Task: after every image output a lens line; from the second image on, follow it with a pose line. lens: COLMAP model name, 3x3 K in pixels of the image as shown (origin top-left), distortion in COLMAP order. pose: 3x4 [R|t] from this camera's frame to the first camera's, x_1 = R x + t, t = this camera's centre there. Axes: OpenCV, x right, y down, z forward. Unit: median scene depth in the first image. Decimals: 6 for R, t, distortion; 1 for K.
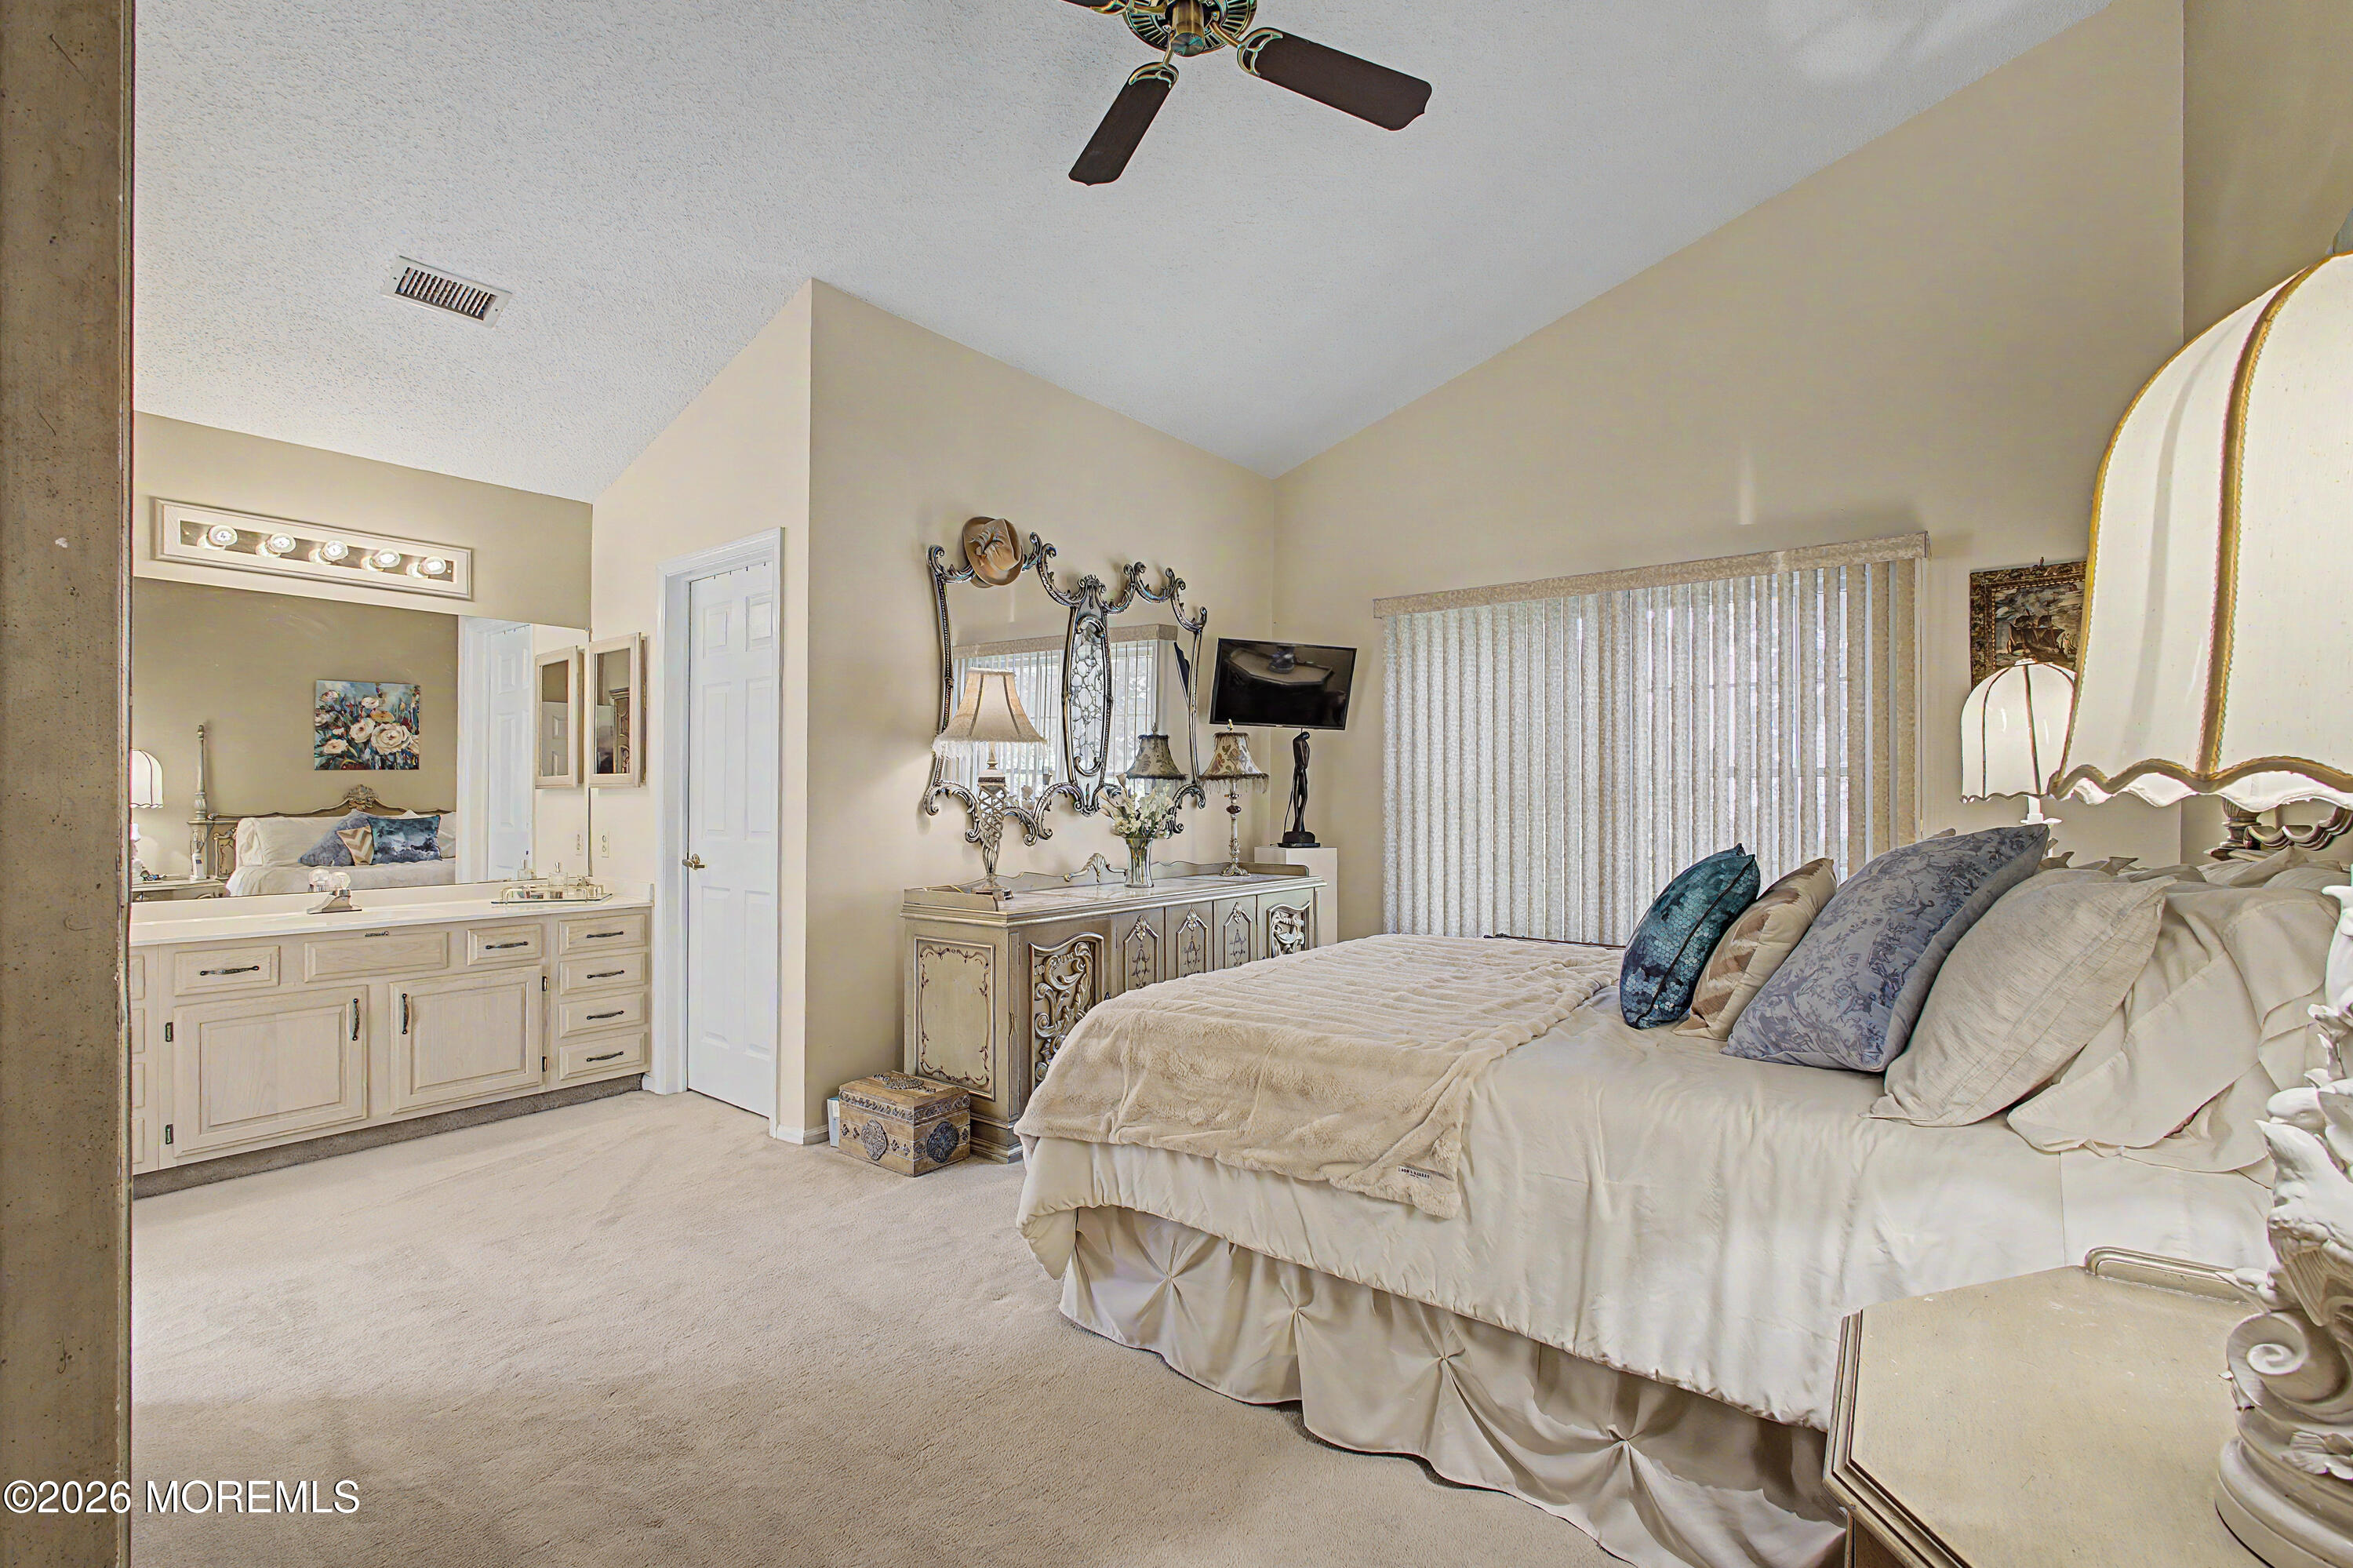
lens RADIAL K [[1015.2, 0, 1188.9], [0, 1015.2, 795.4], [0, 0, 1]] dist [-0.018319, 0.005703]
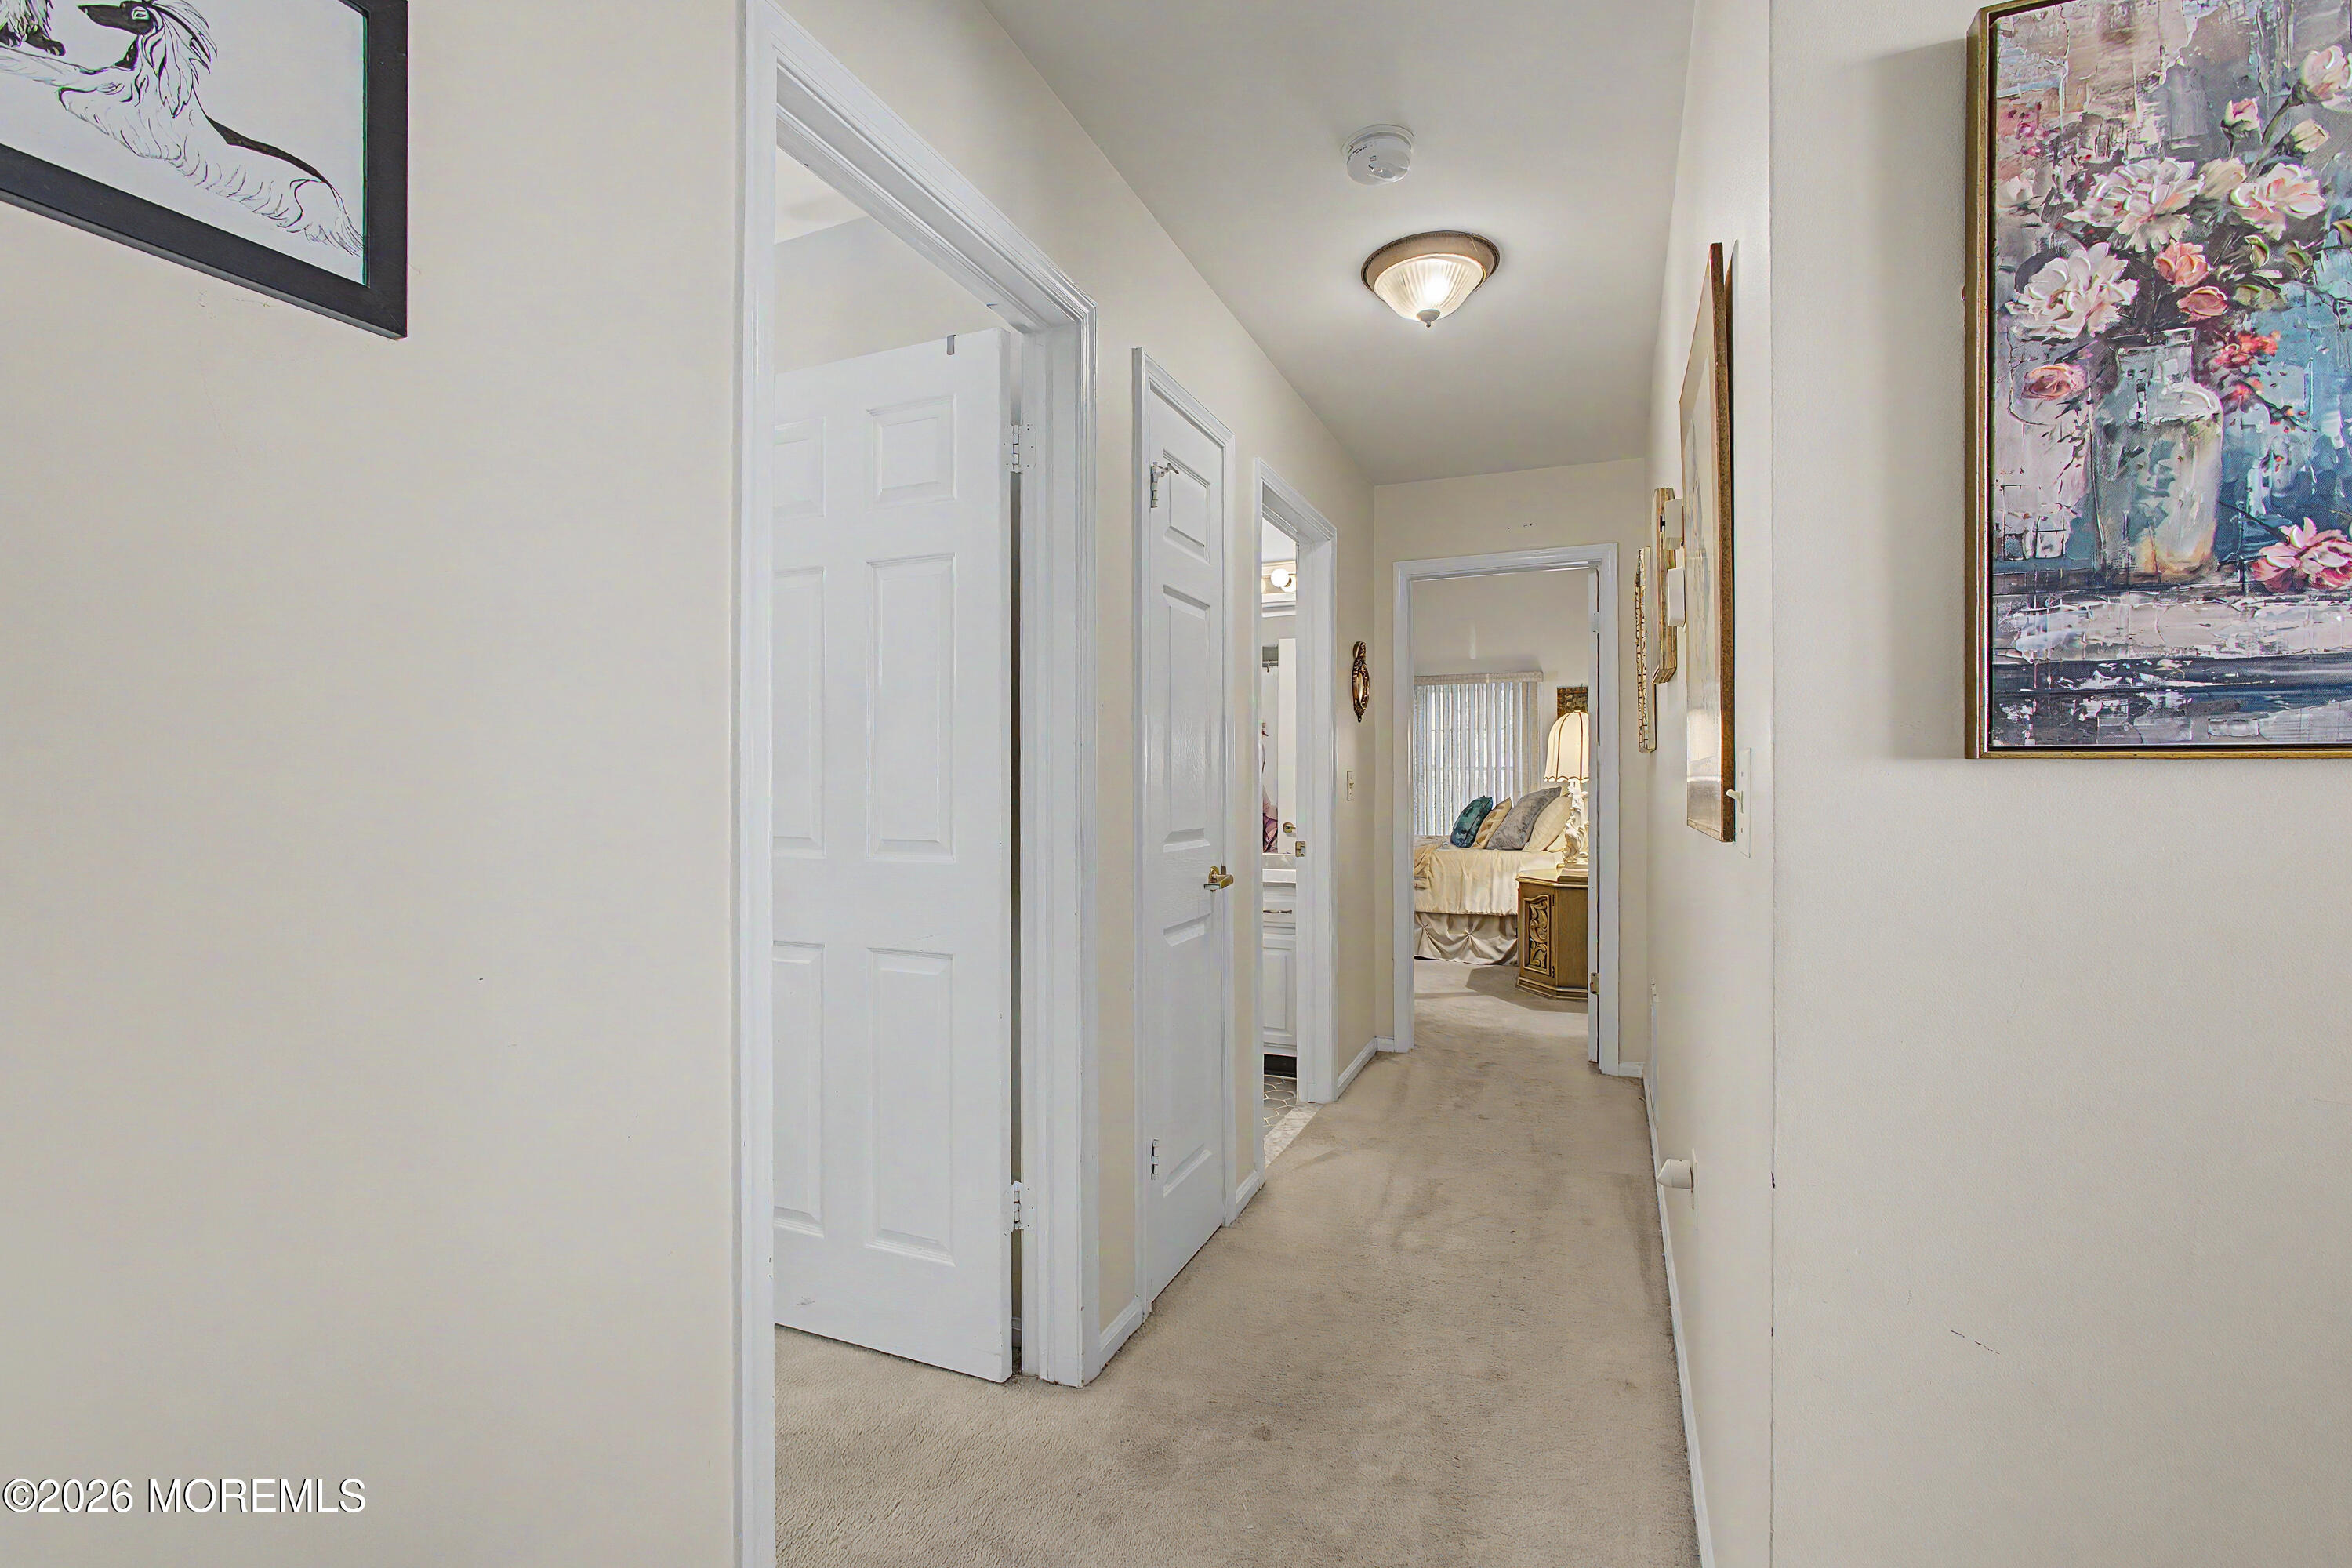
lens RADIAL K [[1014.7, 0, 1169.7], [0, 1014.7, 781.6], [0, 0, 1]] dist [-0.018319, 0.005703]
pose [[0.965303, 0.003610, 0.261106, -1.509161], [-0.004709, 0.999982, 0.003584, 0.000747], [-0.261088, -0.004689, 0.965304, -2.204590]]
